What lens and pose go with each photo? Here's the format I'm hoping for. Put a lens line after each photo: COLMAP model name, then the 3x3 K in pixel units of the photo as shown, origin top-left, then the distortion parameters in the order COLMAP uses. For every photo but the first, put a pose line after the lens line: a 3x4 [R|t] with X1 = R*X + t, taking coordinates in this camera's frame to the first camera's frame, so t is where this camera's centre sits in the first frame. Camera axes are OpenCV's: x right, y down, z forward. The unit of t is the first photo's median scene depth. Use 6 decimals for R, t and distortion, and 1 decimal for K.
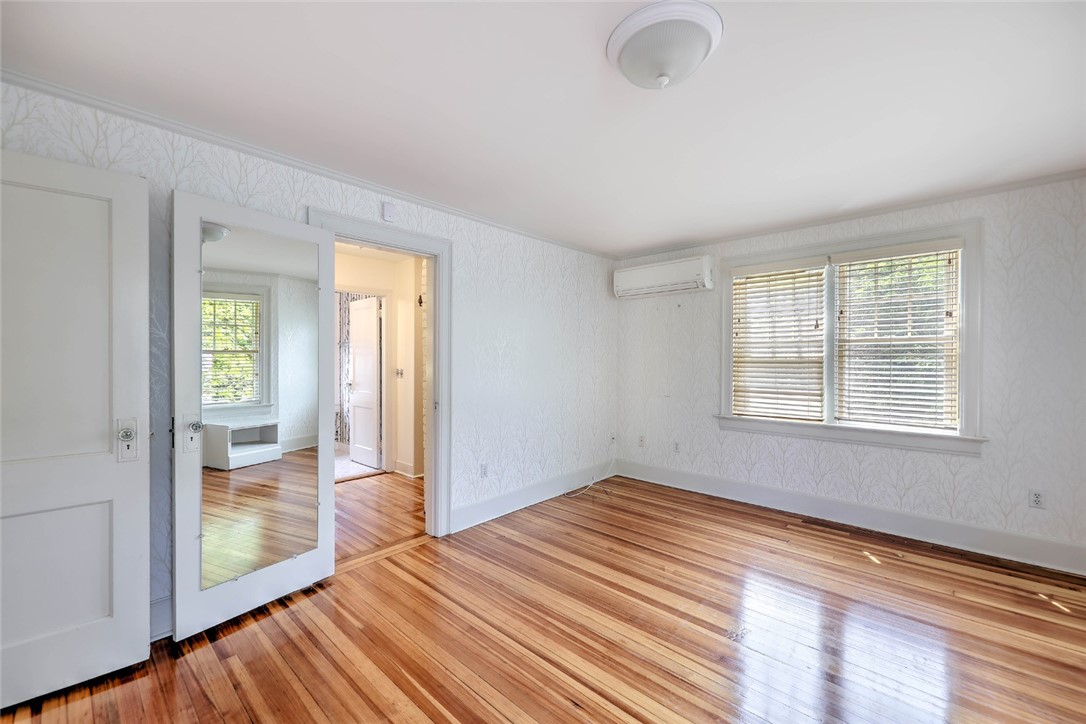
lens RADIAL K [[439.4, 0, 537.3], [0, 439.4, 362.4], [0, 0, 1]] dist [0.000821, -0.000090]
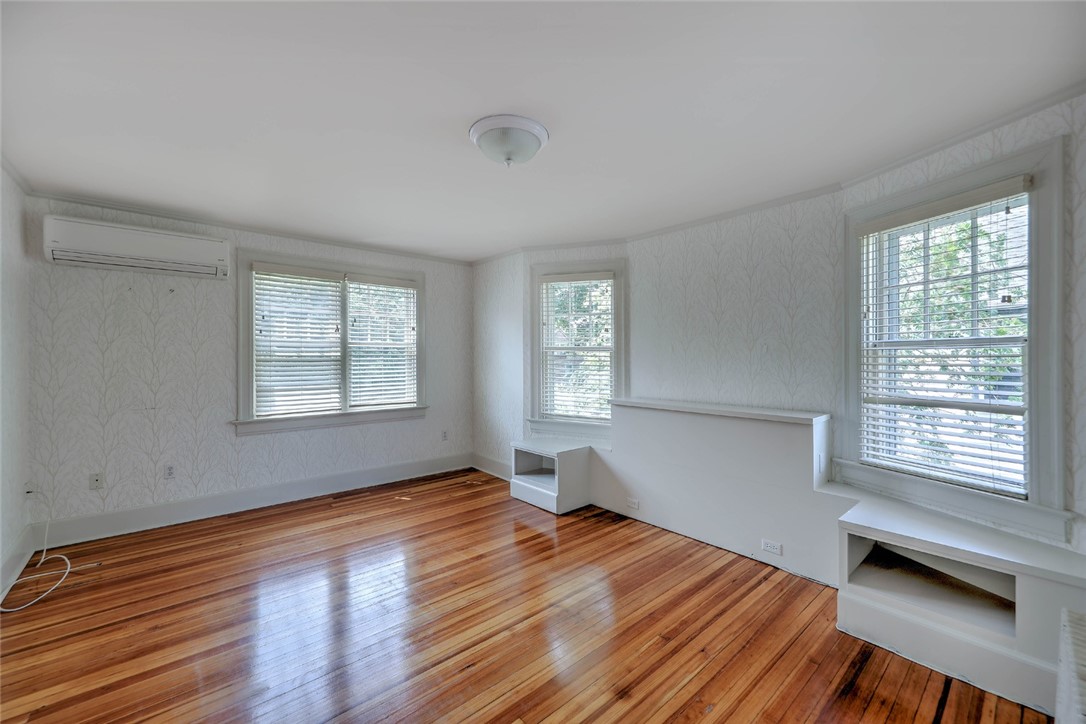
lens RADIAL K [[439.4, 0, 537.8], [0, 439.4, 363.8], [0, 0, 1]] dist [0.000821, -0.000090]
pose [[0.087678, -0.012131, 0.996075, -0.506052], [0.010599, 0.999881, 0.011245, 0.000743], [-0.996092, 0.009571, 0.087796, 0.371445]]
